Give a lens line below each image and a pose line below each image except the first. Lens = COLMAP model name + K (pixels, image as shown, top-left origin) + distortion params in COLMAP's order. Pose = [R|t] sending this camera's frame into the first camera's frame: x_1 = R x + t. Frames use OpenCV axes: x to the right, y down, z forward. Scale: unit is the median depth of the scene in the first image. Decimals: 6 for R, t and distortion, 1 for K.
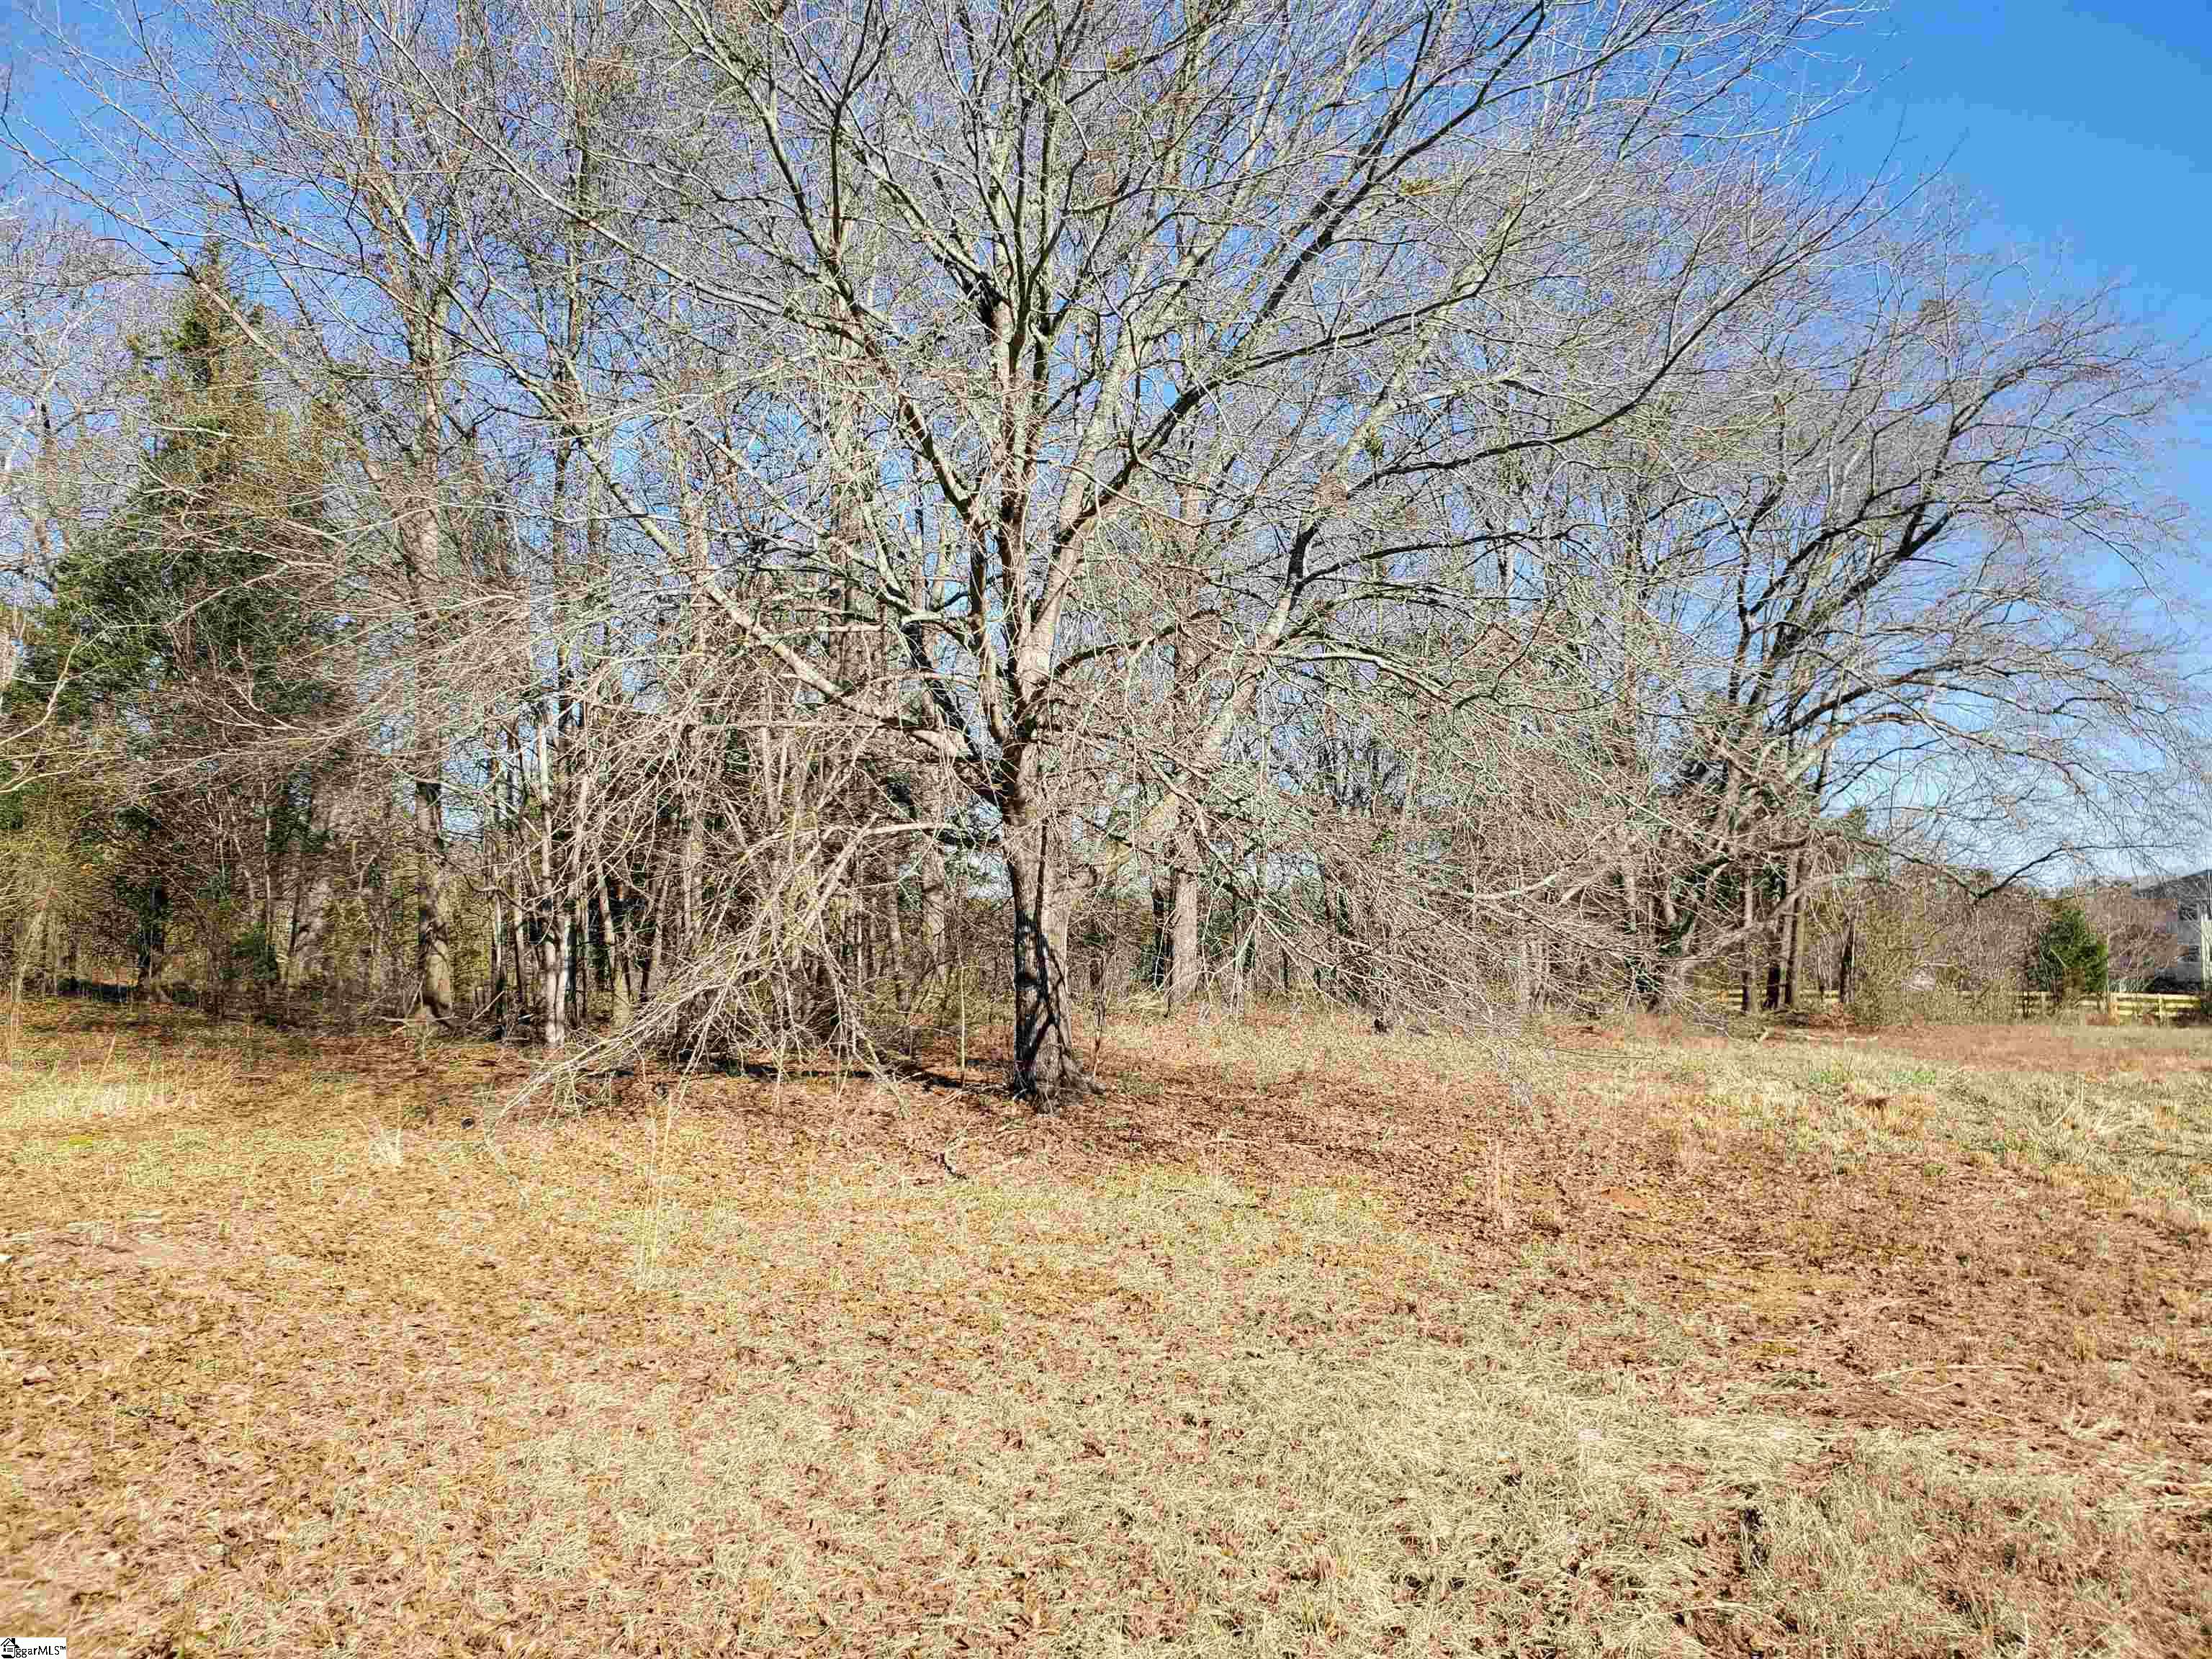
lens RADIAL K [[1723.9, 0, 1106.0], [0, 1723.9, 829.5], [0, 0, 1]] dist [-0.005984, 0.047427]
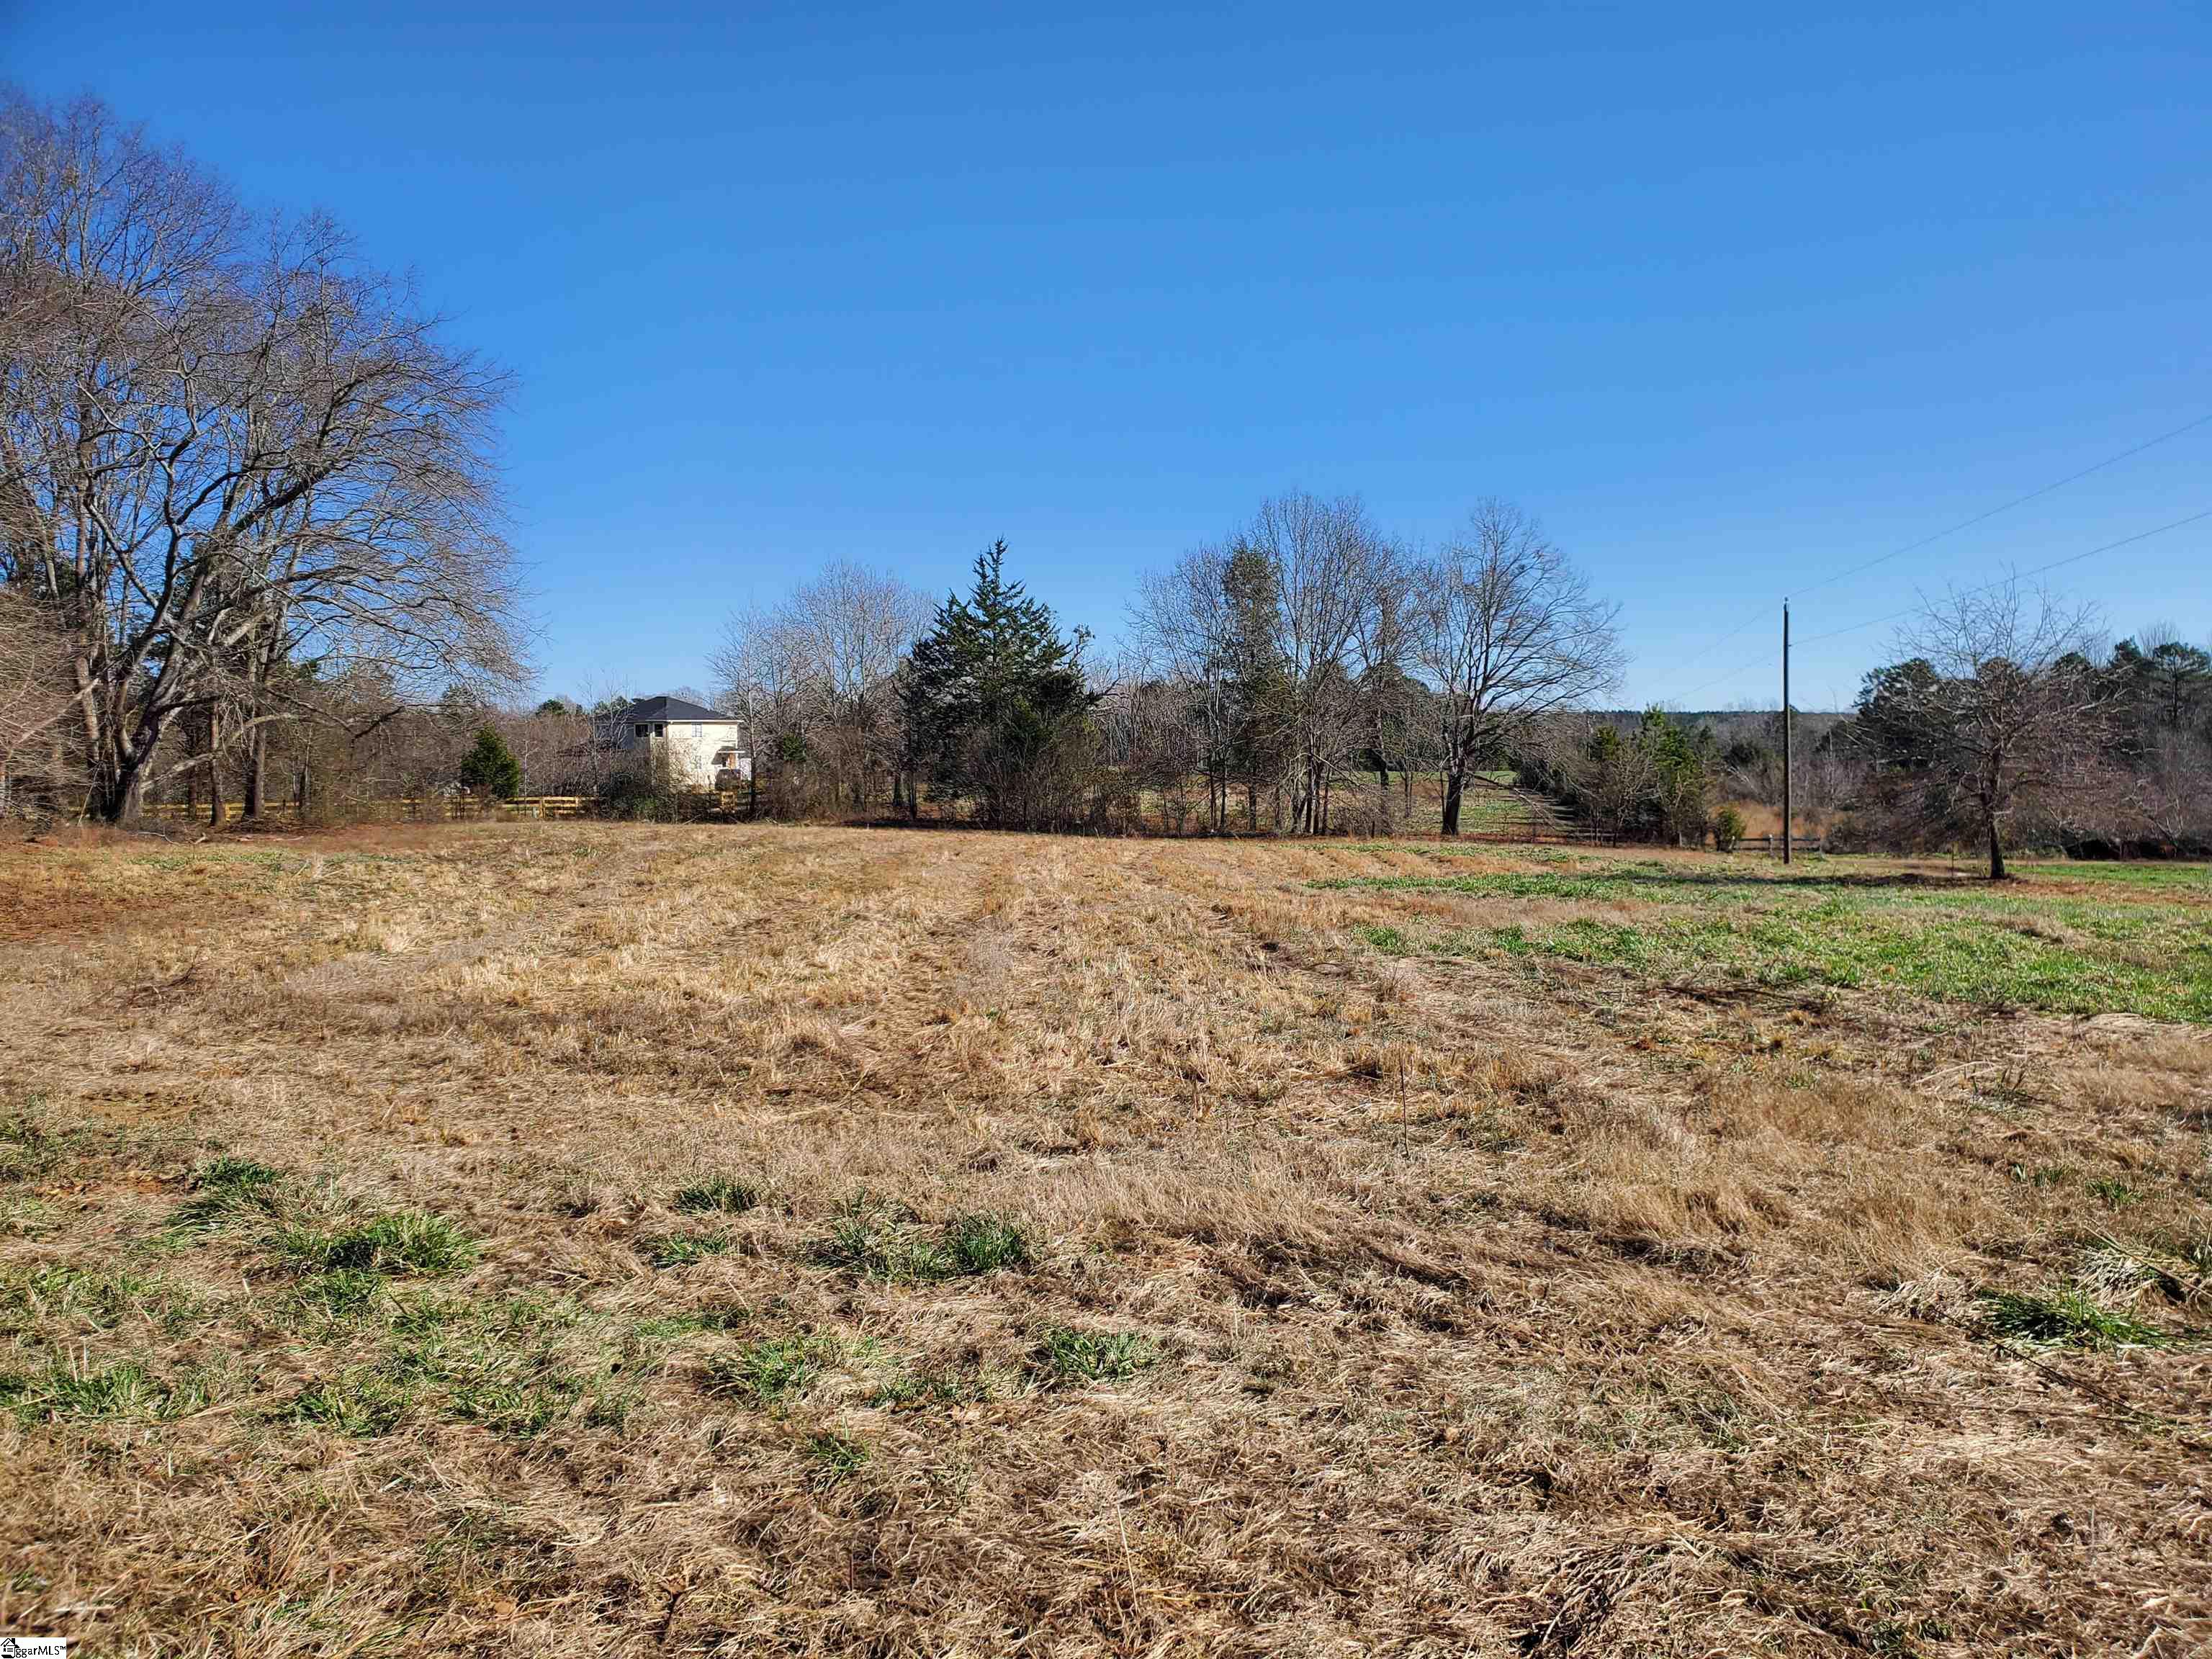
lens RADIAL K [[1723.9, 0, 1106.0], [0, 1723.9, 829.5], [0, 0, 1]] dist [-0.005984, 0.047427]
pose [[0.715175, -0.040446, 0.697775, -0.041978], [-0.038455, 0.994535, 0.097061, -0.040286], [-0.697887, -0.096249, 0.709711, -0.383500]]
